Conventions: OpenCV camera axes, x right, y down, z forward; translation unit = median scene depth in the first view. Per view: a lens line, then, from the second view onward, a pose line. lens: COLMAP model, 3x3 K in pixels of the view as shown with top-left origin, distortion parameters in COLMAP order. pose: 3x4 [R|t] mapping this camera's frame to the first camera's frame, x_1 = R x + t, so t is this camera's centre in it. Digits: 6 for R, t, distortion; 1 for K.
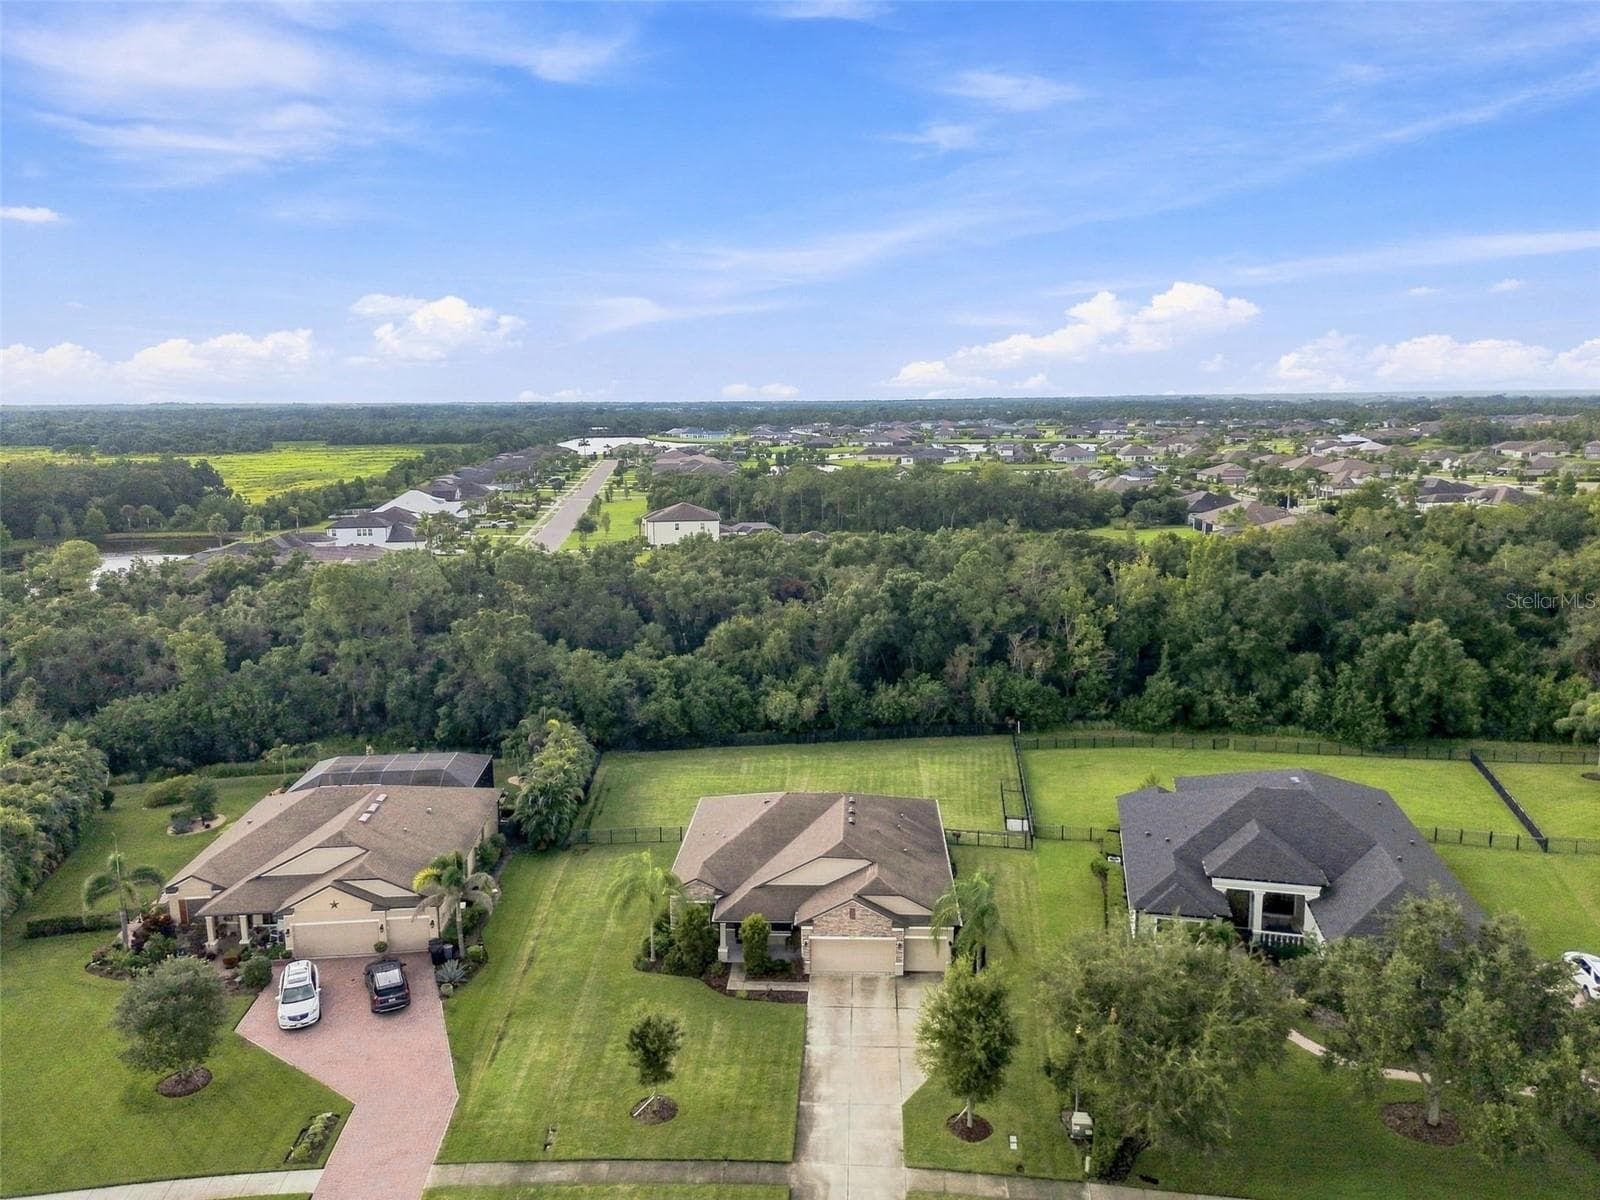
lens RADIAL K [[1114.6, 0, 800.0], [0, 1114.6, 600.0], [0, 0, 1]] dist [0.066265, -0.069094]
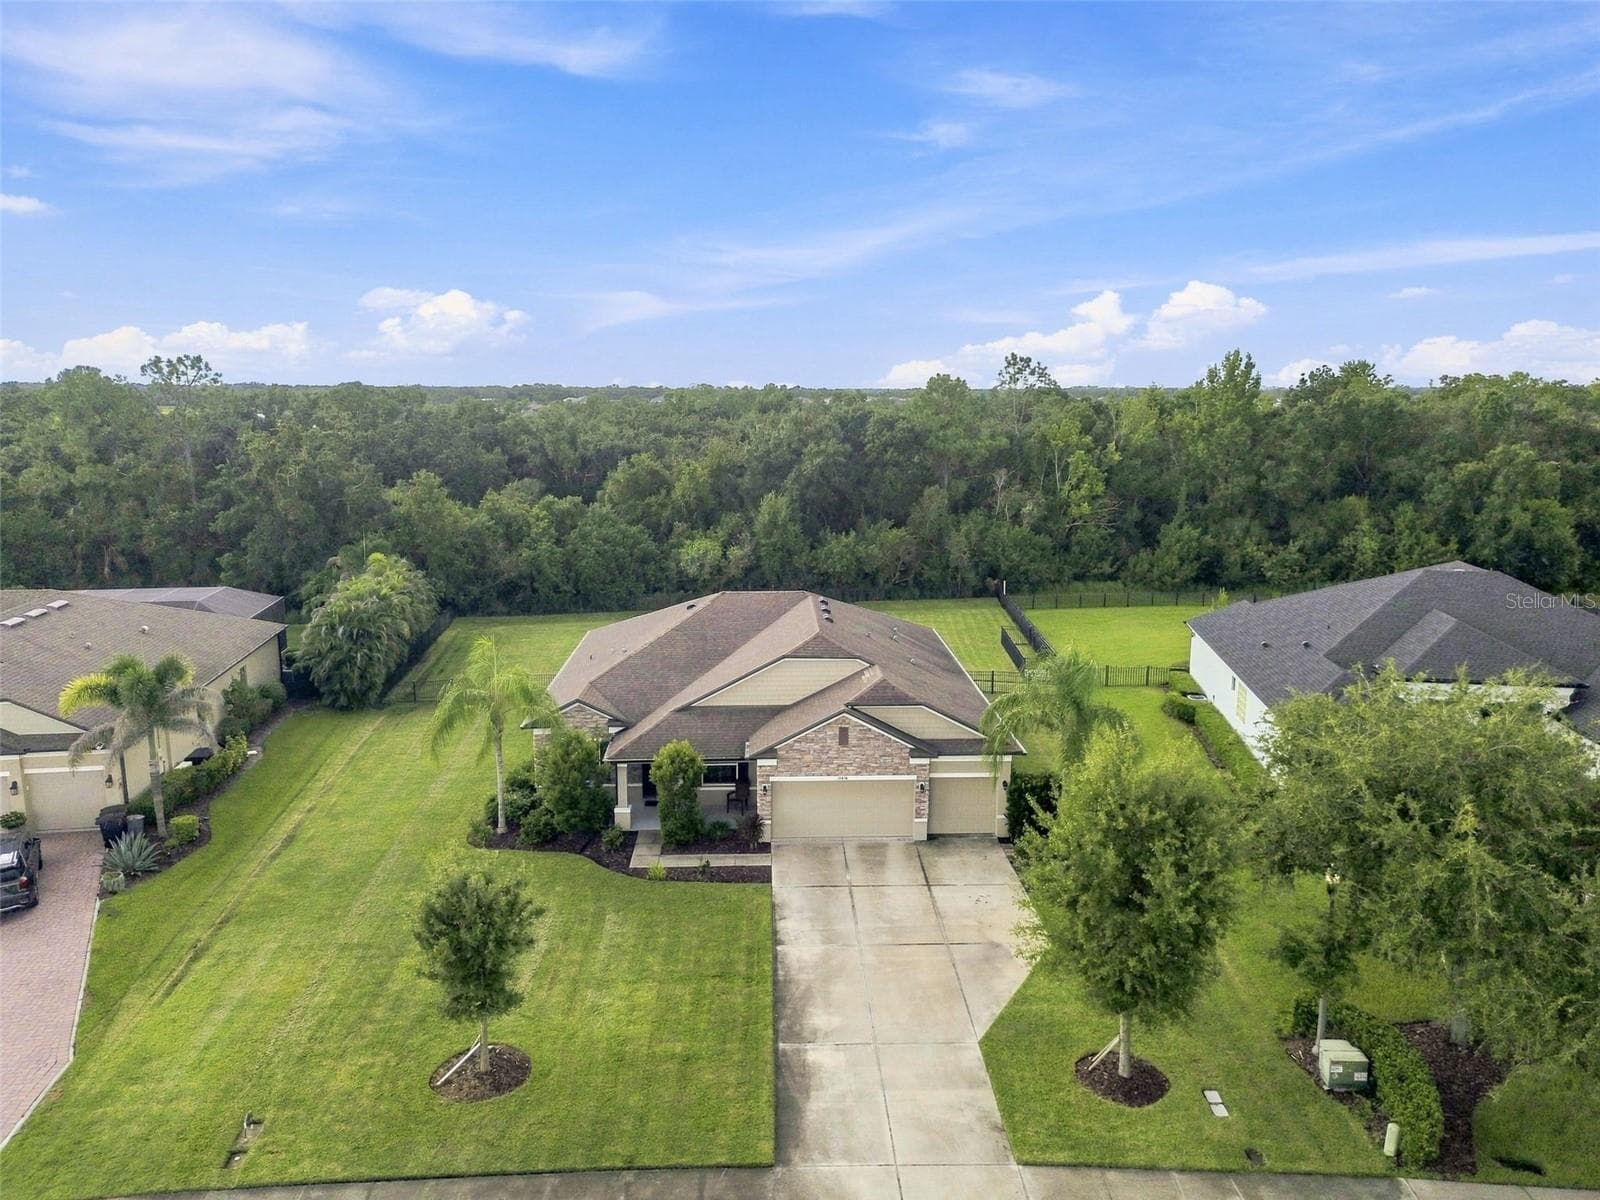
lens RADIAL K [[1114.6, 0, 800.0], [0, 1114.6, 600.0], [0, 0, 1]] dist [0.066265, -0.069094]
pose [[0.996013, -0.004121, 0.089107, -0.027161], [0.003377, 0.999958, 0.008501, 0.193197], [-0.089139, -0.008166, 0.995986, 0.397342]]
